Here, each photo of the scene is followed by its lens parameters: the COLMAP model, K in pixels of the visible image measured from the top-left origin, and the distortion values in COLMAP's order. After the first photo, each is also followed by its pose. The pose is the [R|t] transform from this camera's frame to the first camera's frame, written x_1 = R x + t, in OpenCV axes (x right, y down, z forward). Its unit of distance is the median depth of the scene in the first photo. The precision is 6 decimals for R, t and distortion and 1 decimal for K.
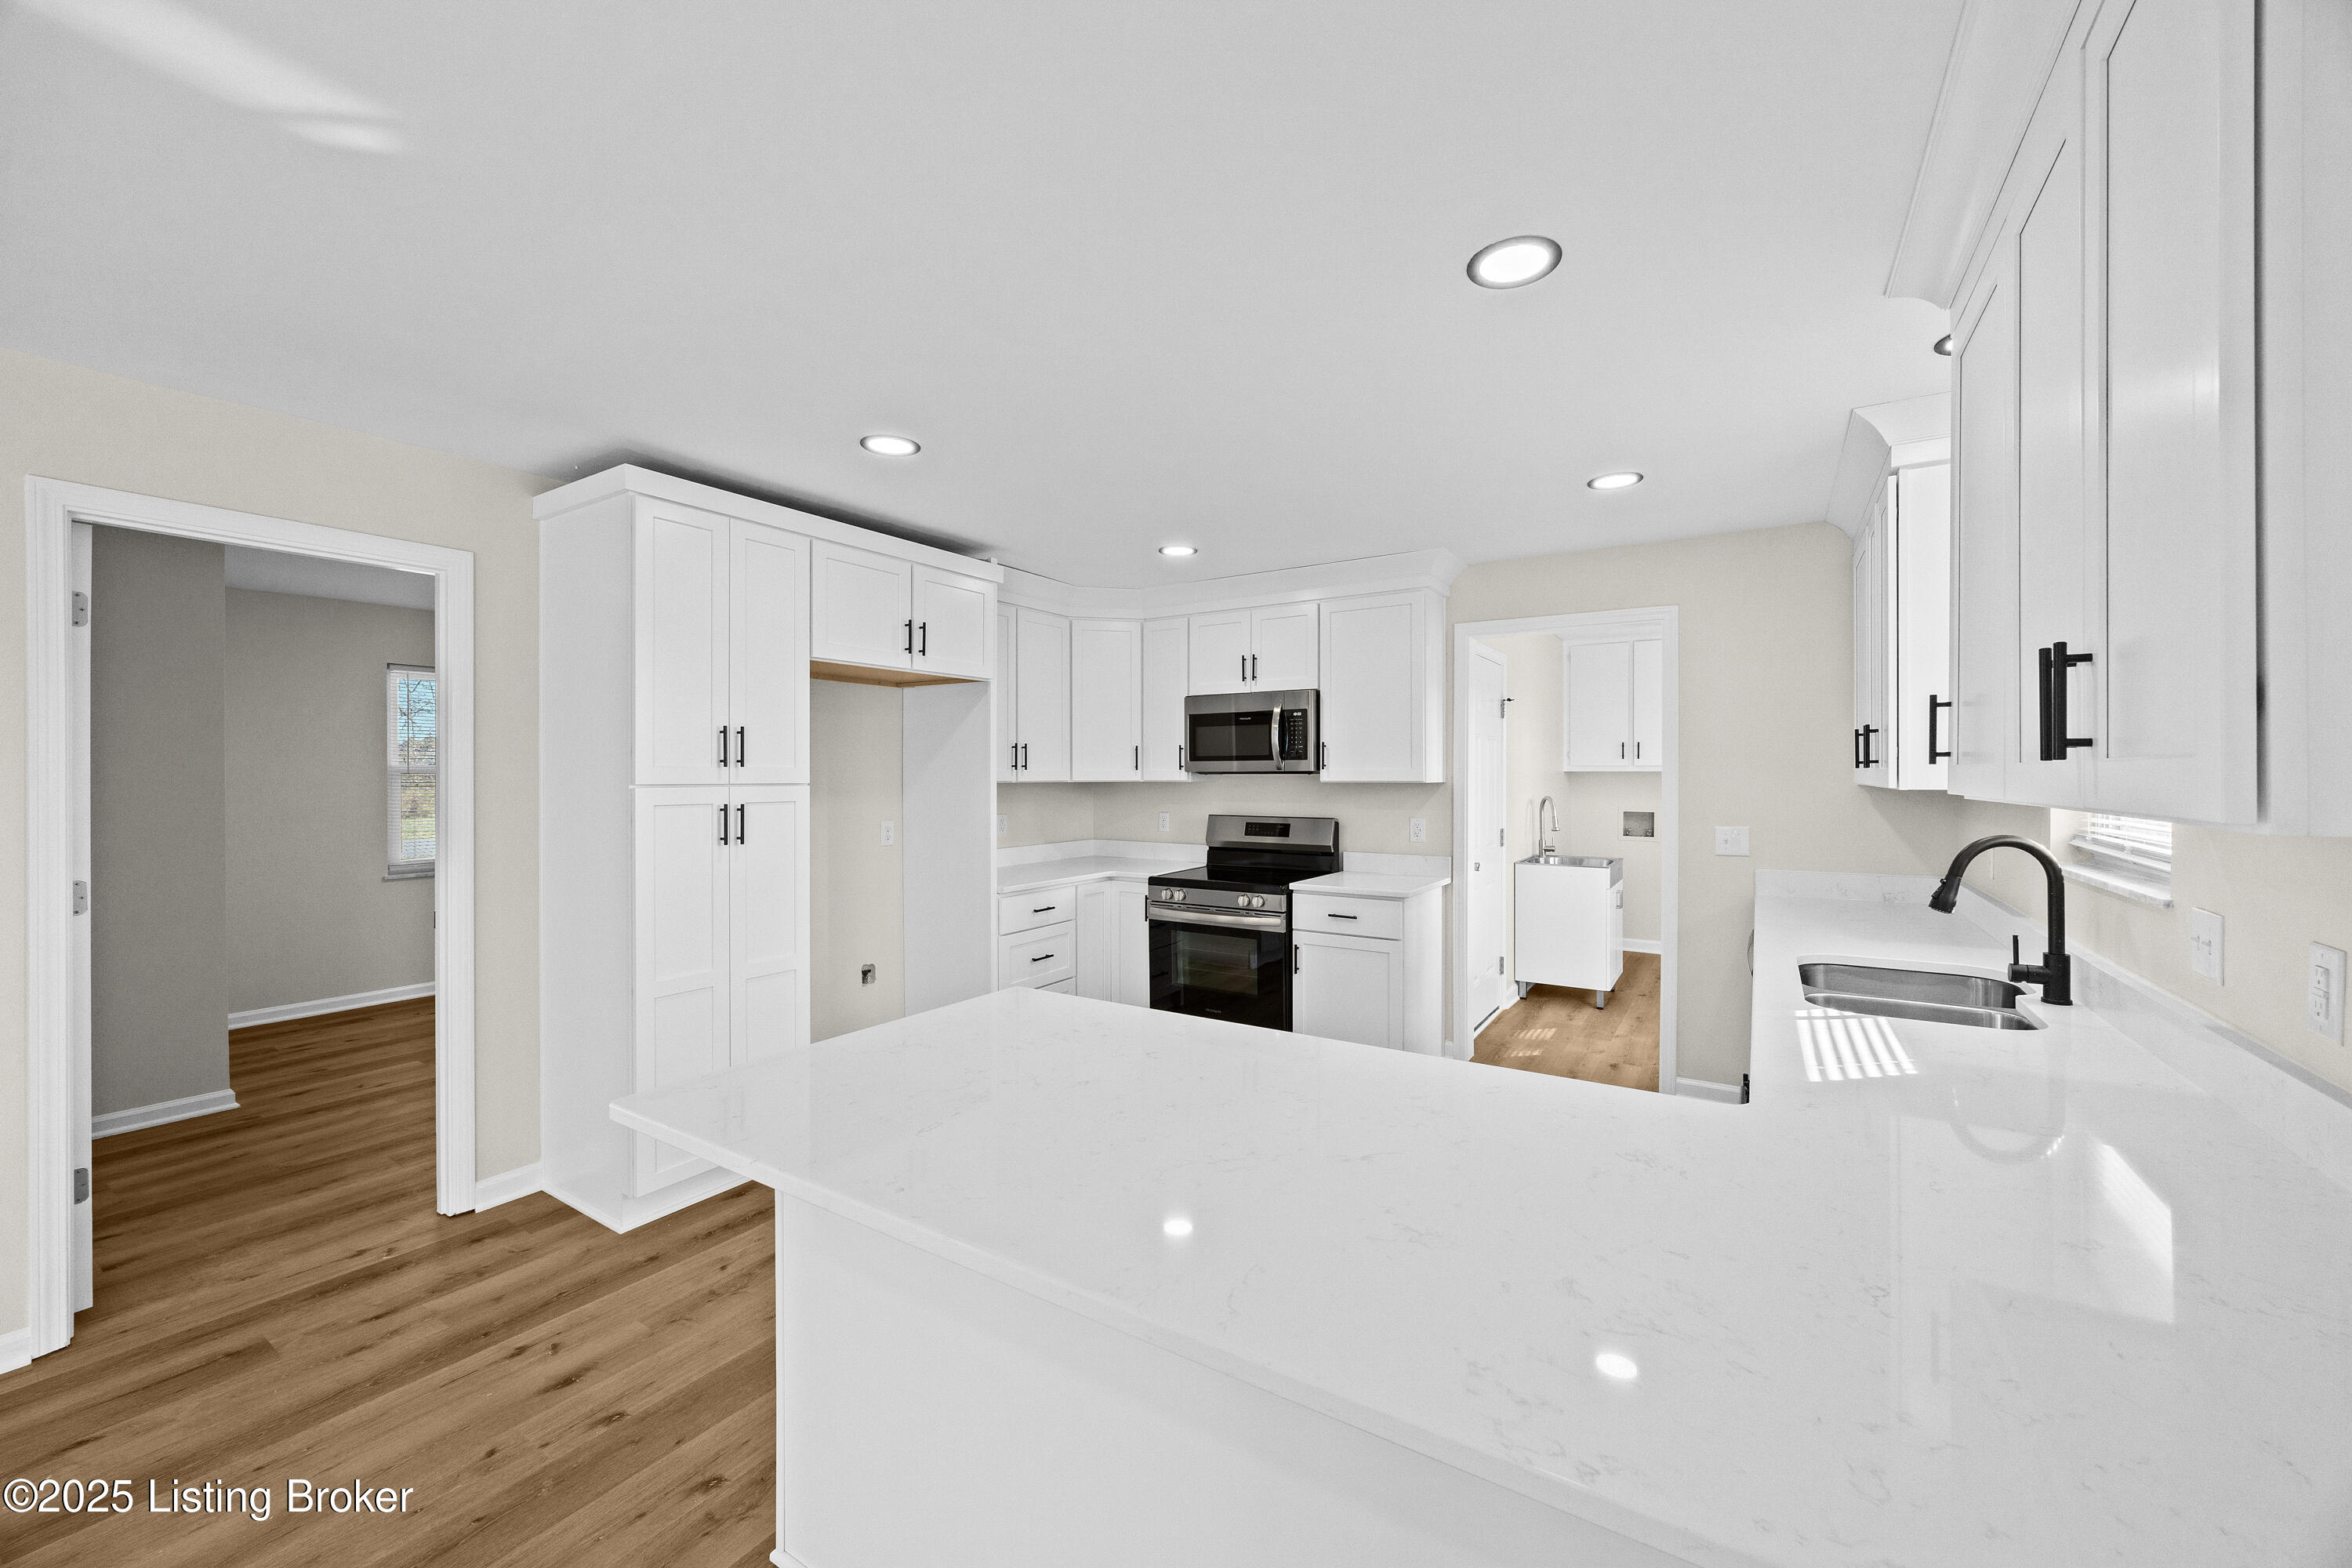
lens RADIAL K [[900.2, 0, 1175.0], [0, 900.2, 785.3], [0, 0, 1]] dist [-0.000688, 0.000533]
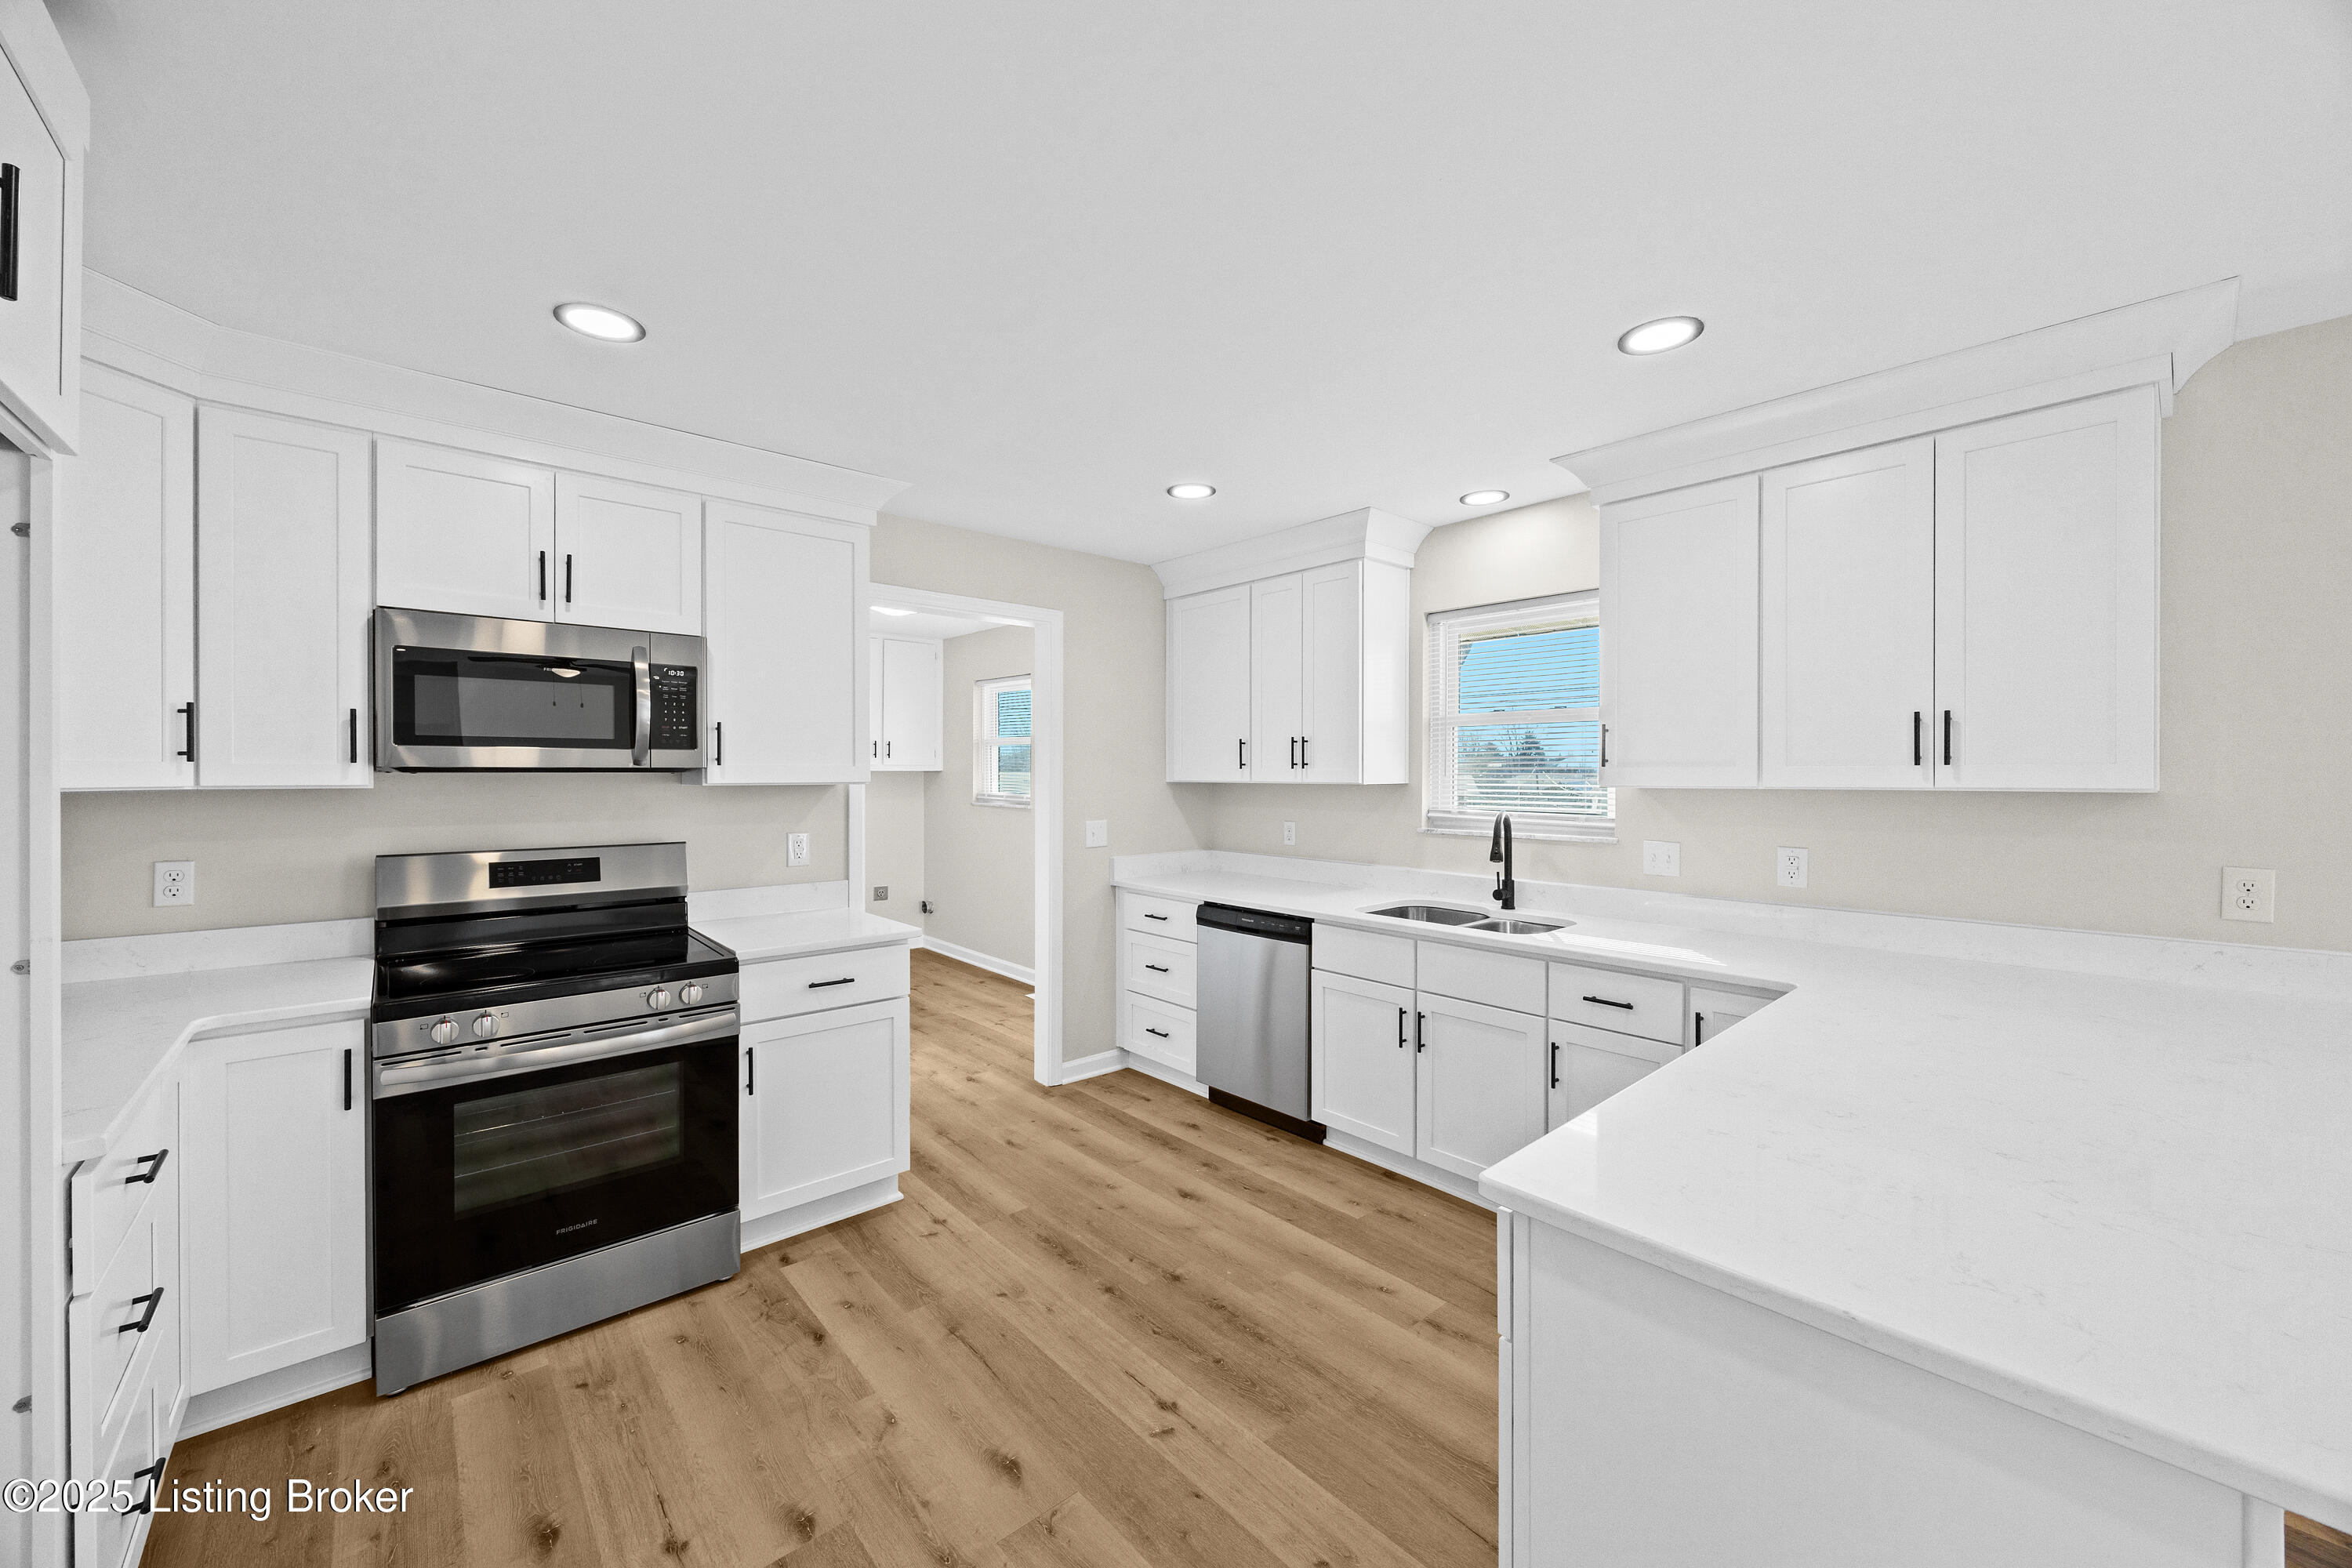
lens RADIAL K [[900.2, 0, 1190.7], [0, 900.2, 784.7], [0, 0, 1]] dist [-0.000688, 0.000533]
pose [[0.255516, -0.010579, 0.966747, -0.363173], [0.011990, 0.999898, 0.007773, -0.004947], [-0.966730, 0.009606, 0.255617, 0.516359]]
